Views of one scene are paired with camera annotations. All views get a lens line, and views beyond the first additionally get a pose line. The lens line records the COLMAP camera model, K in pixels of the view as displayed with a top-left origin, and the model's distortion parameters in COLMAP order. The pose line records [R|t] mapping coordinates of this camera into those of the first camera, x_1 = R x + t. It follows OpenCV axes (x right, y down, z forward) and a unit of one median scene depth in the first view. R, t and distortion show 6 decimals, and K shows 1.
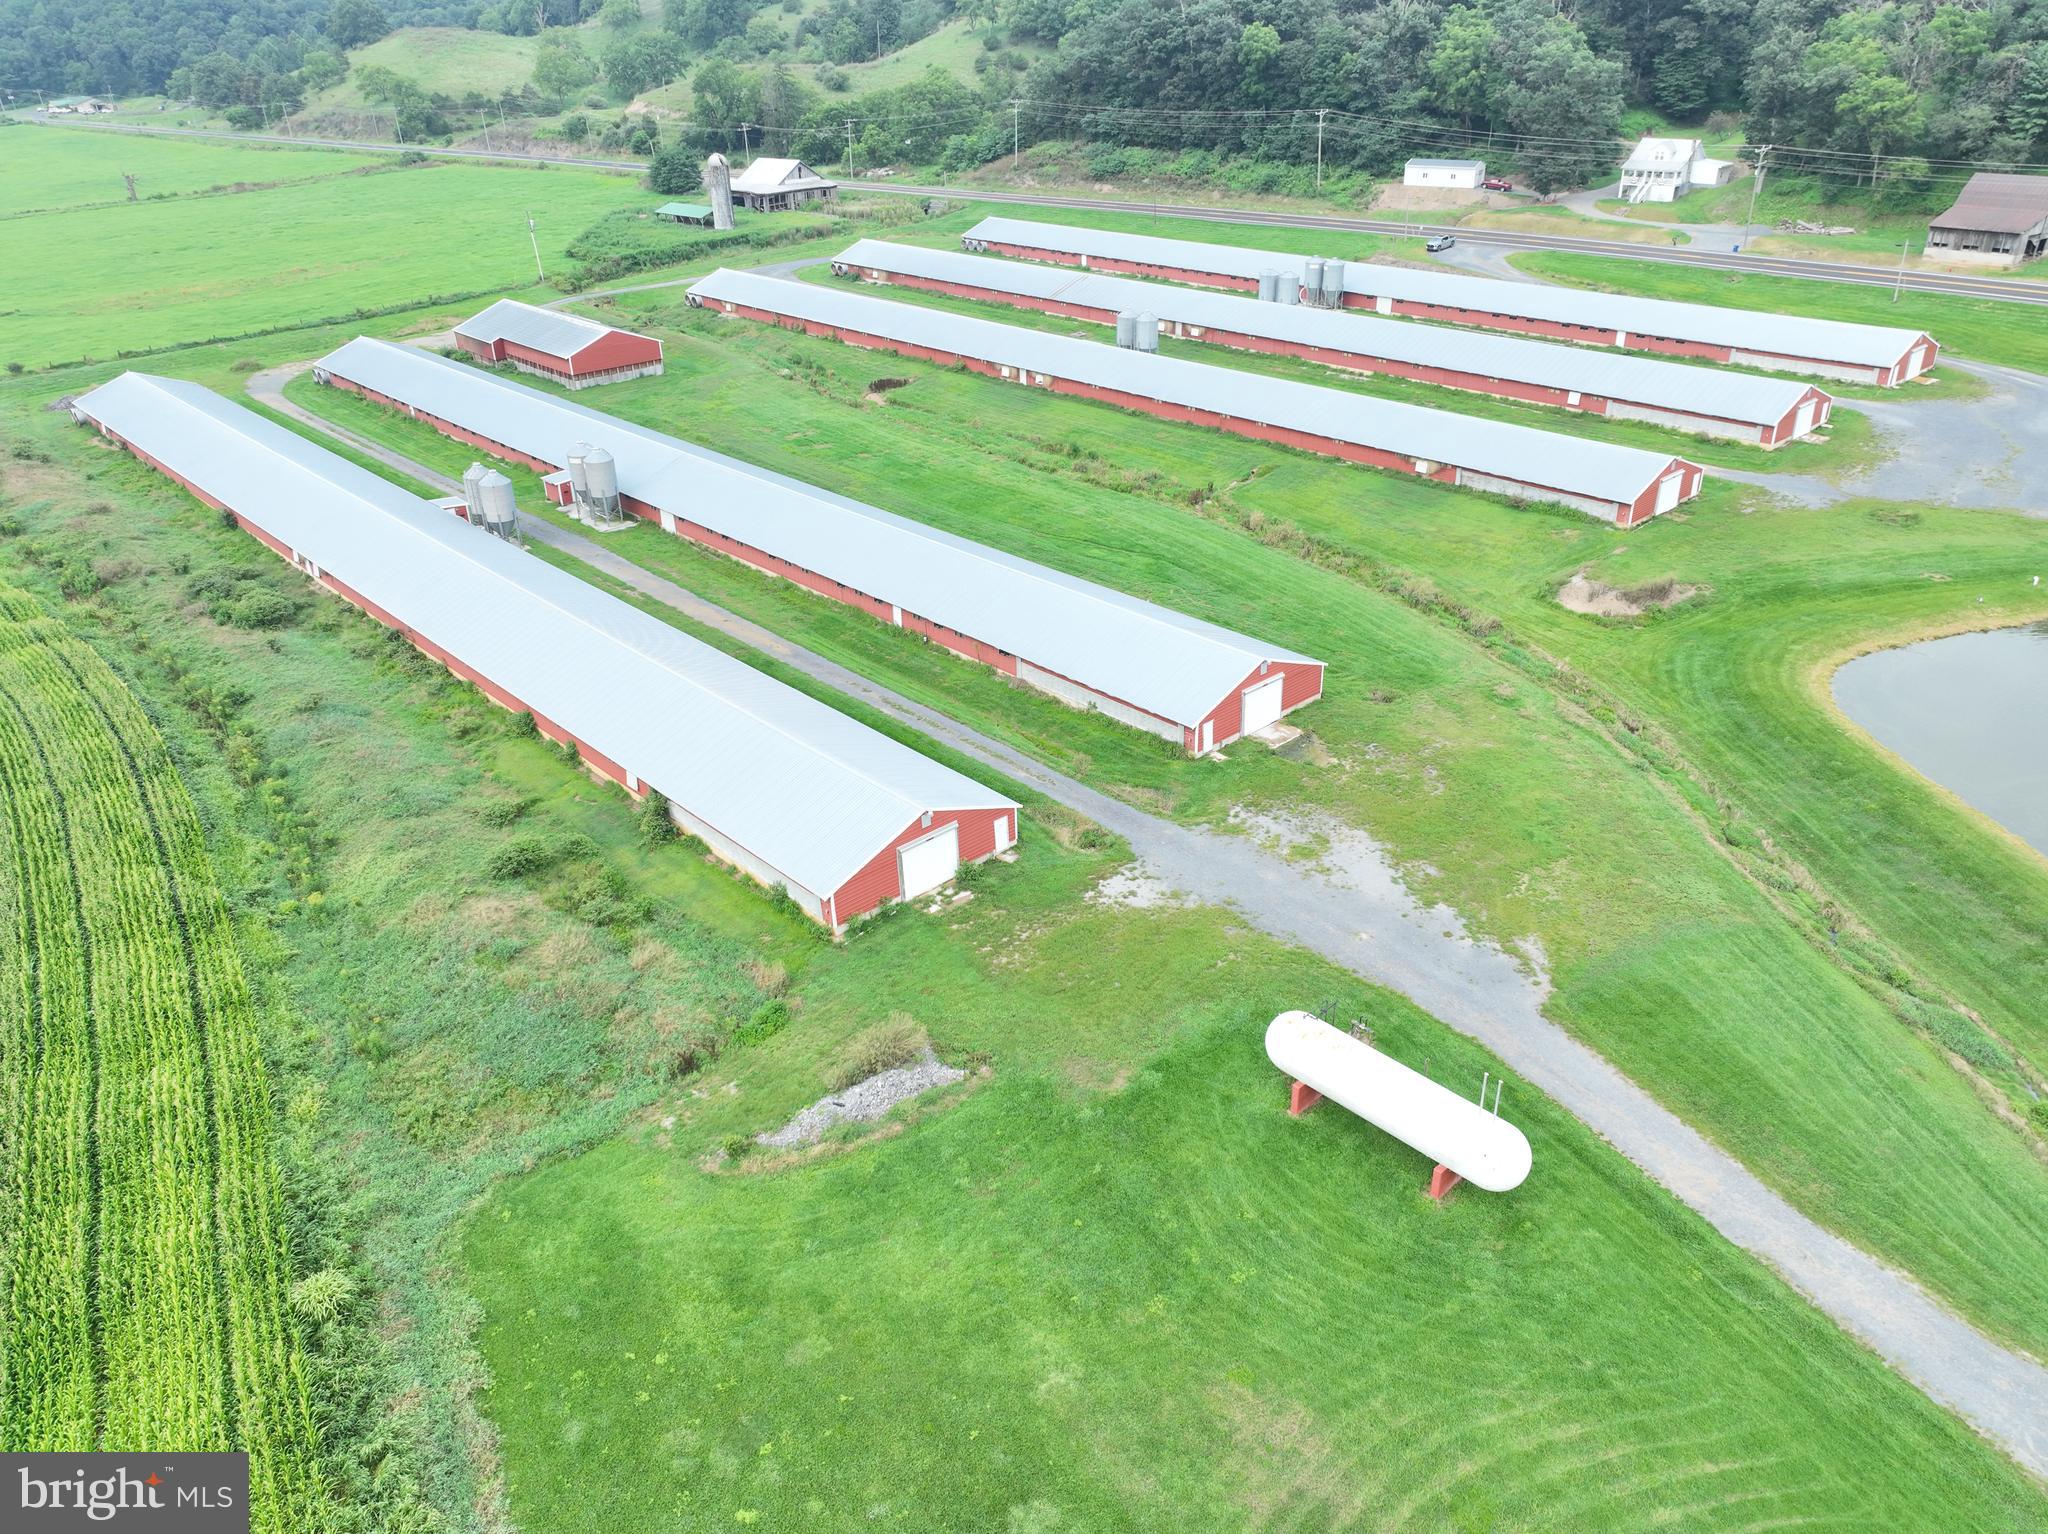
lens RADIAL K [[1440.7, 0, 1032.4], [0, 1440.7, 759.3], [0, 0, 1]] dist [-0.004284, 0.023194]
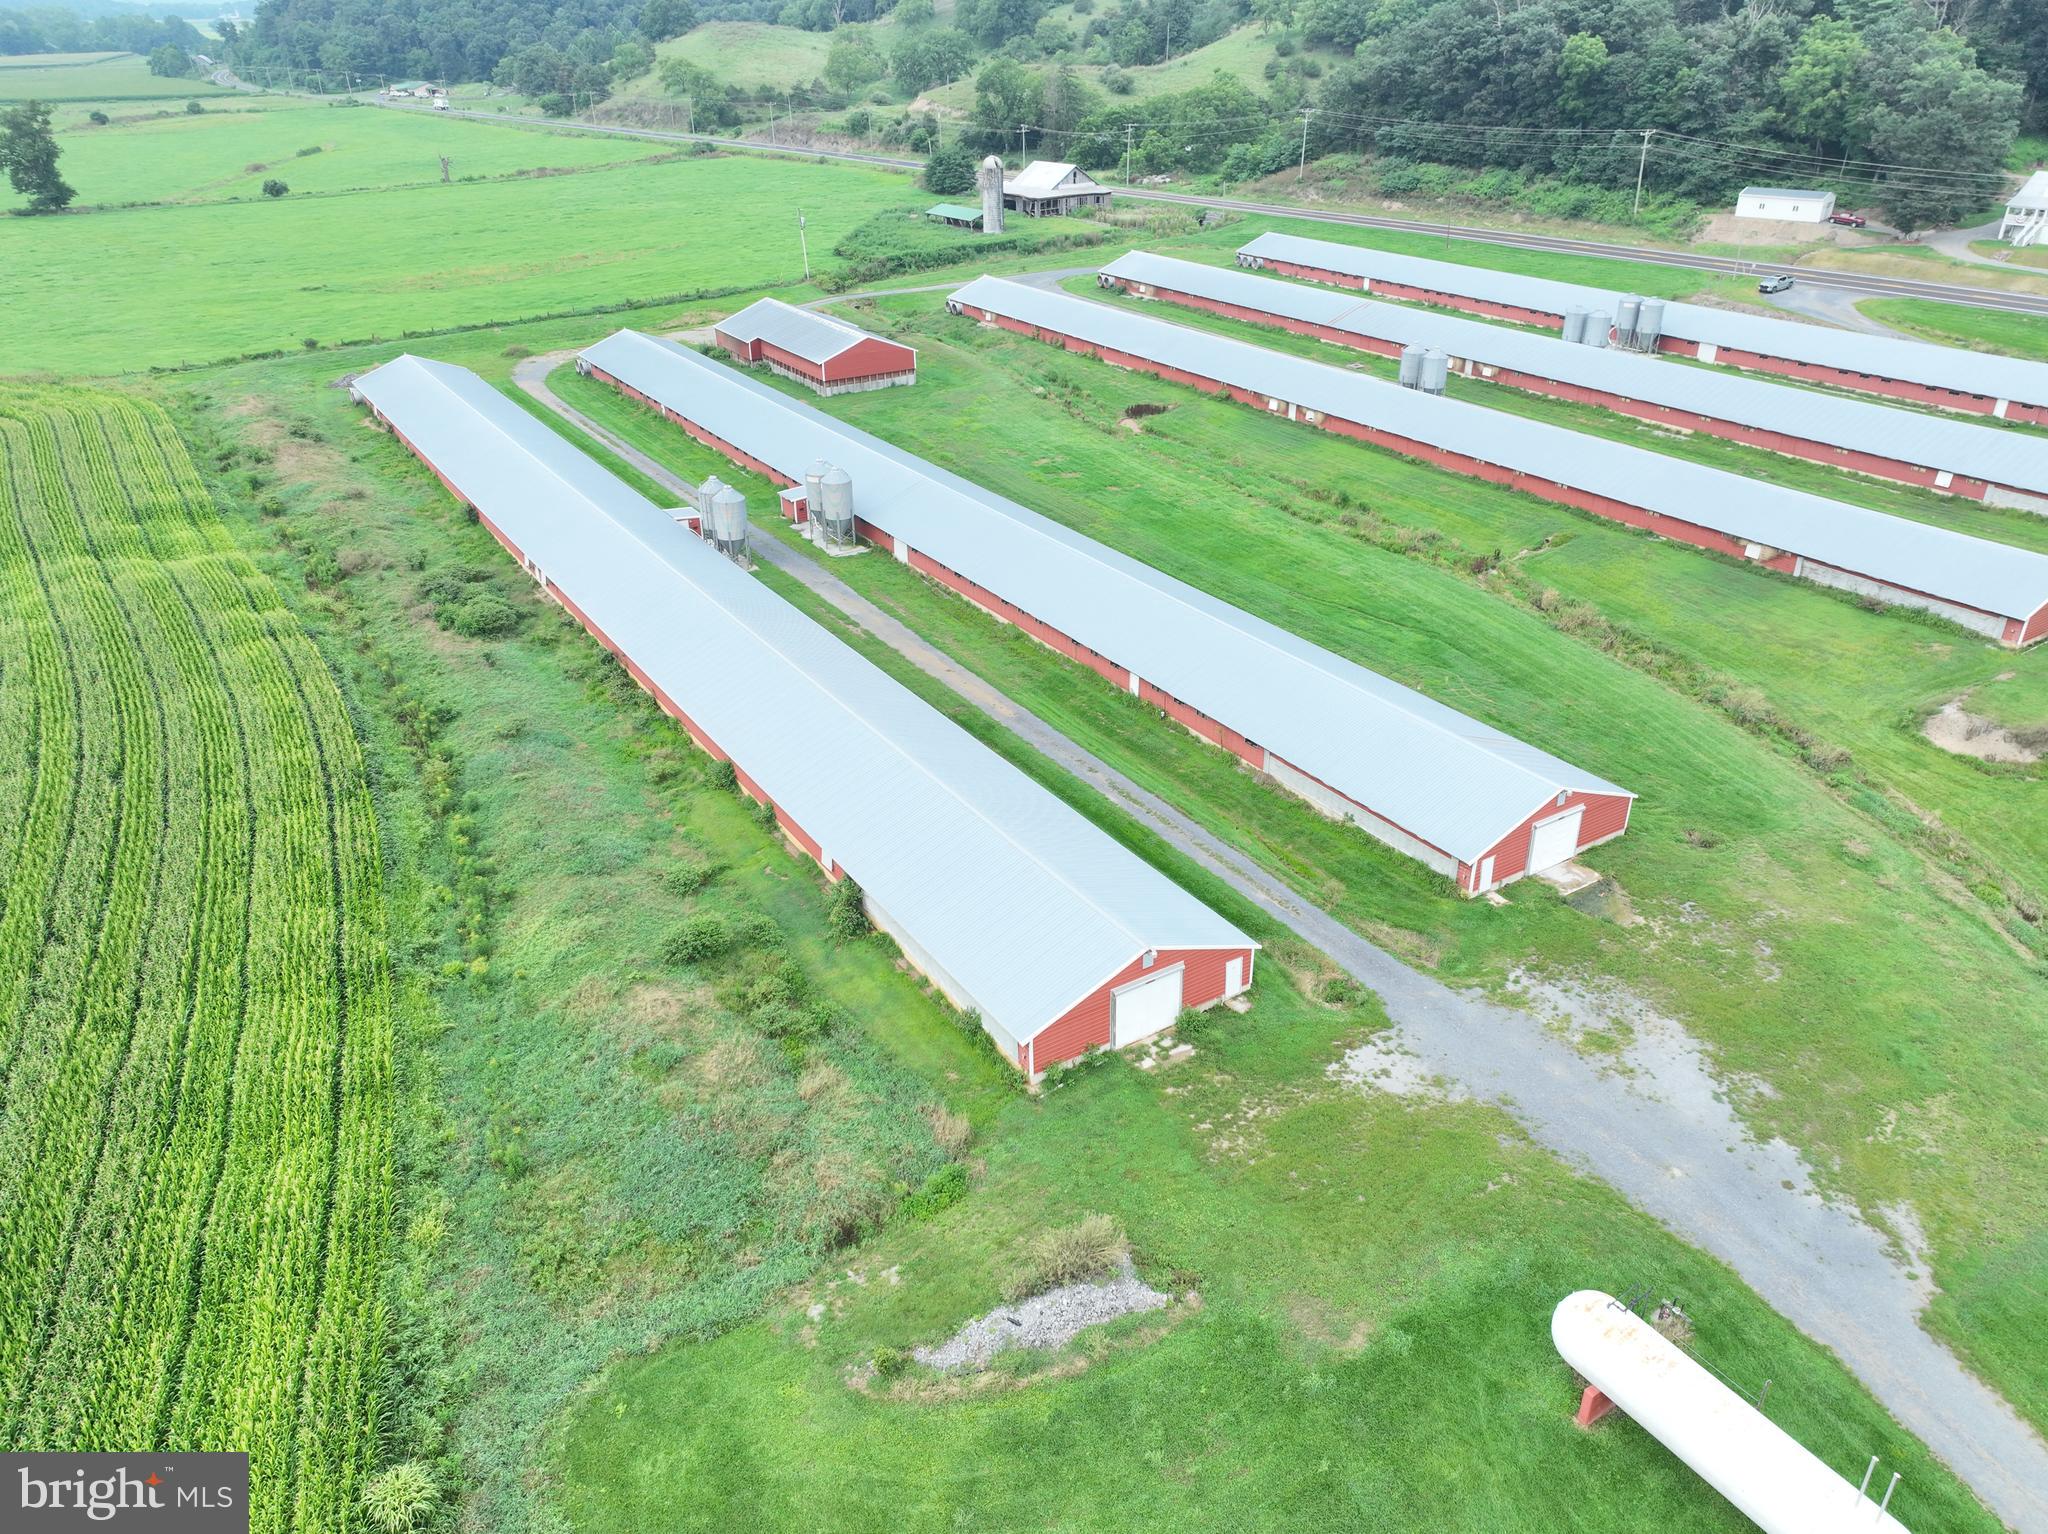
lens RADIAL K [[1440.7, 0, 1032.6], [0, 1440.7, 761.6], [0, 0, 1]] dist [-0.004284, 0.023194]
pose [[0.984162, 0.096451, -0.148736, -0.014670], [-0.096425, 0.995313, 0.007402, -0.042500], [0.148753, 0.007057, 0.988849, 0.081618]]
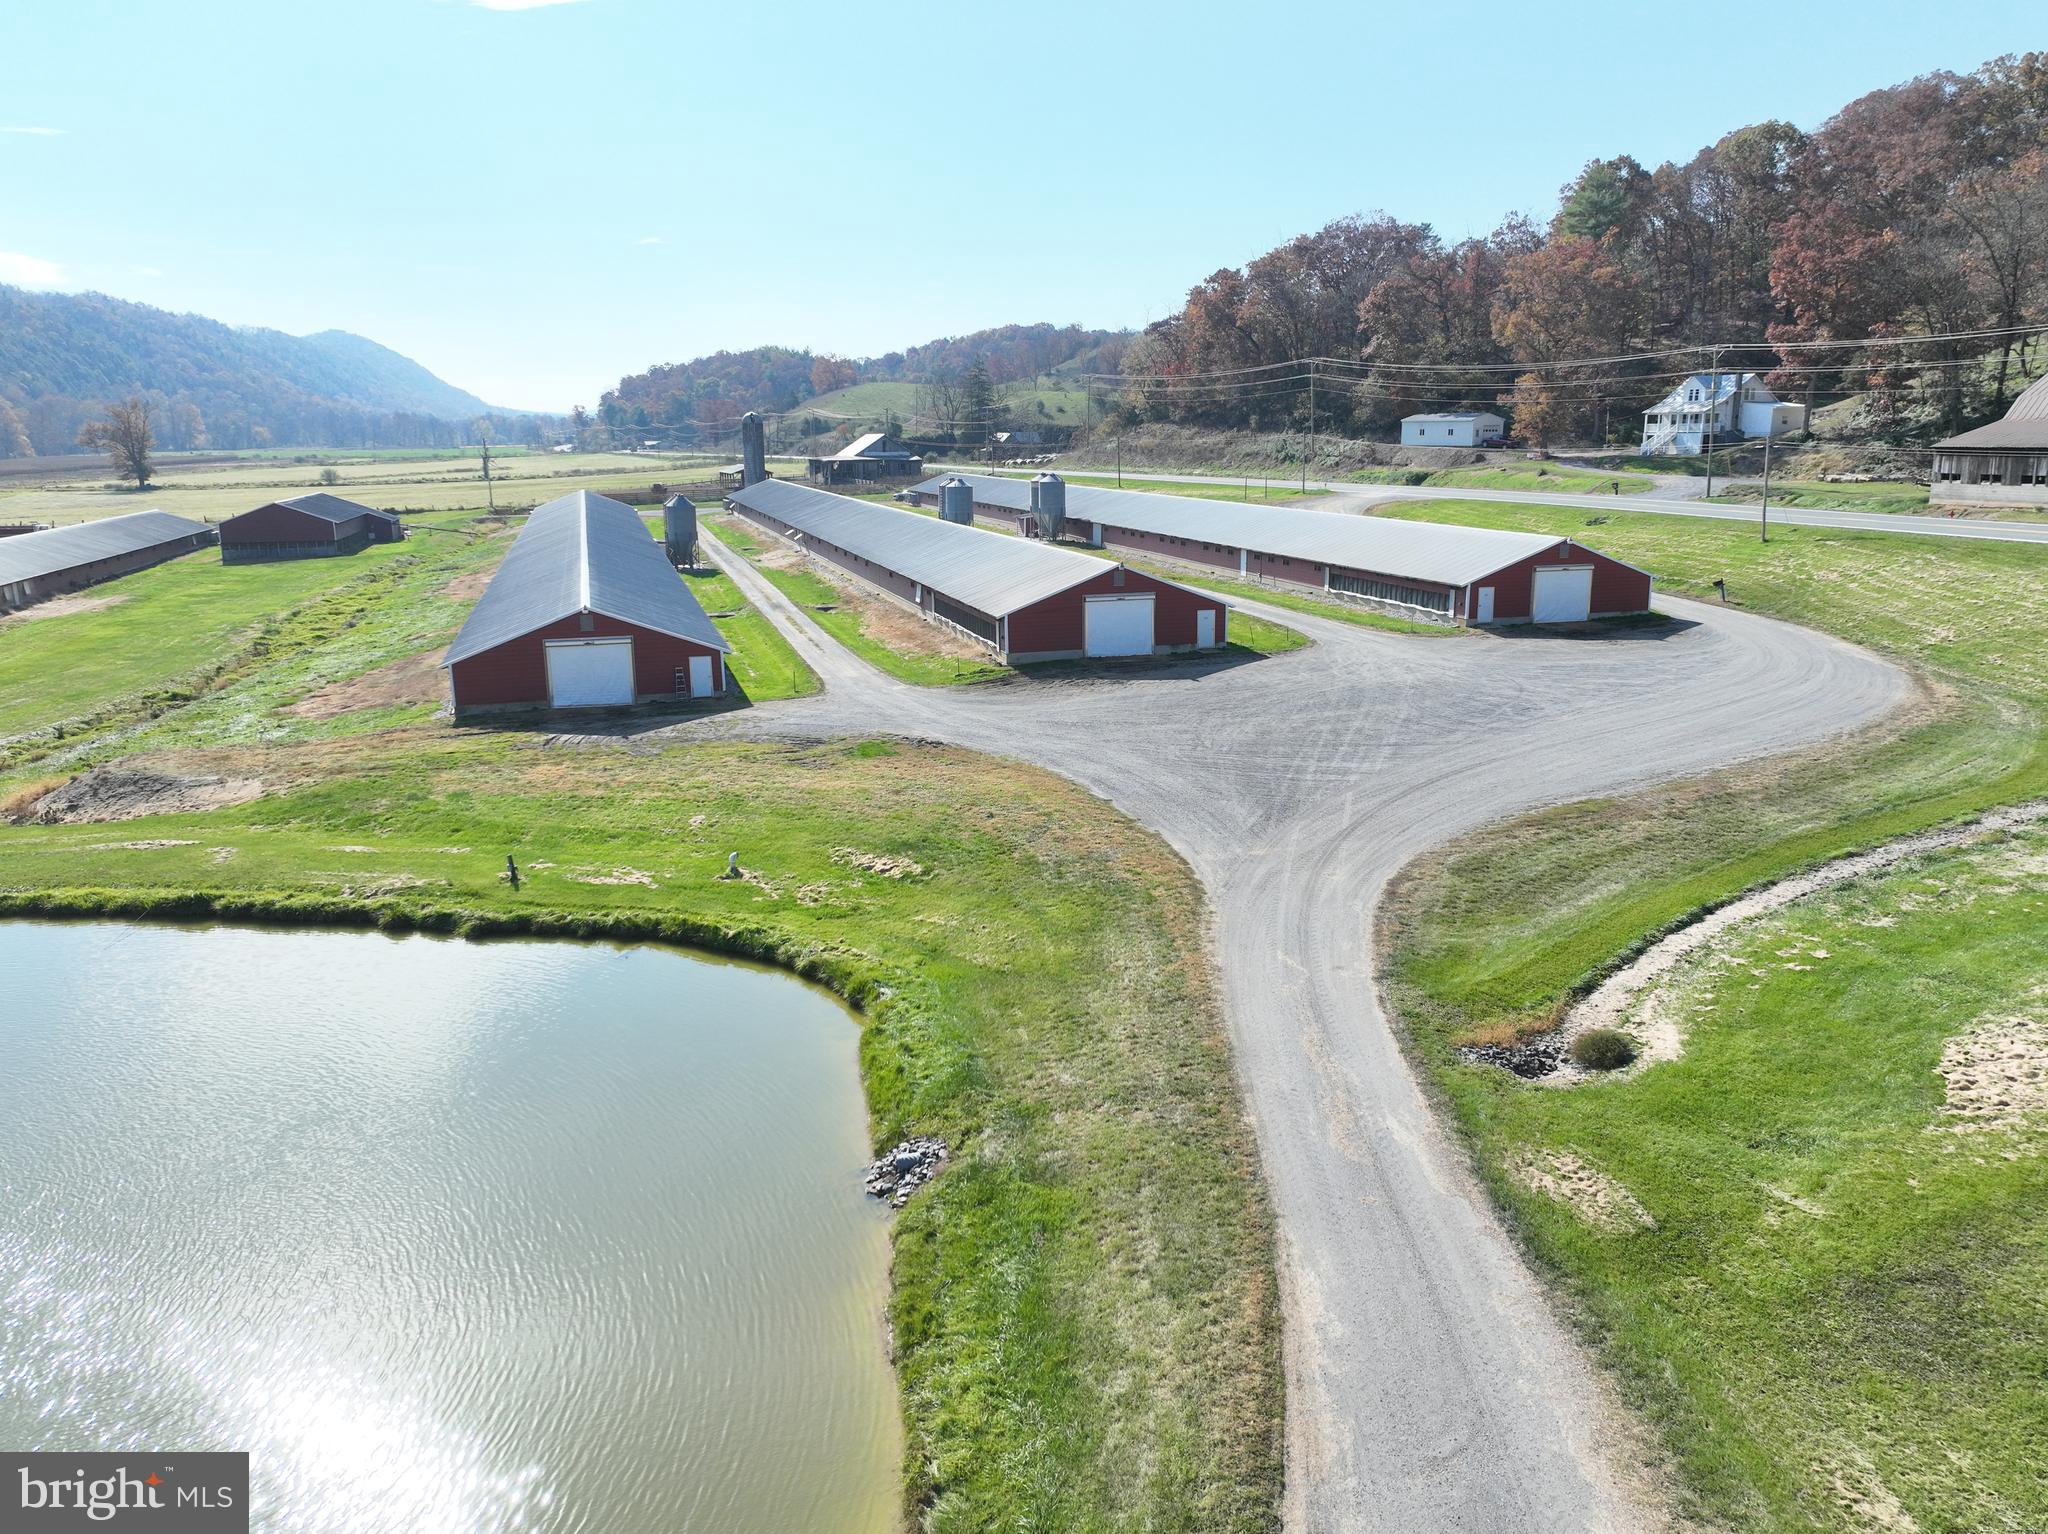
lens RADIAL K [[1440.7, 0, 1032.5], [0, 1440.7, 759.6], [0, 0, 1]] dist [-0.004284, 0.023194]
pose [[0.900648, 0.114088, -0.419305, 0.782654], [-0.216339, 0.954562, -0.204961, -0.068897], [0.376869, 0.275310, 0.884406, 0.537644]]
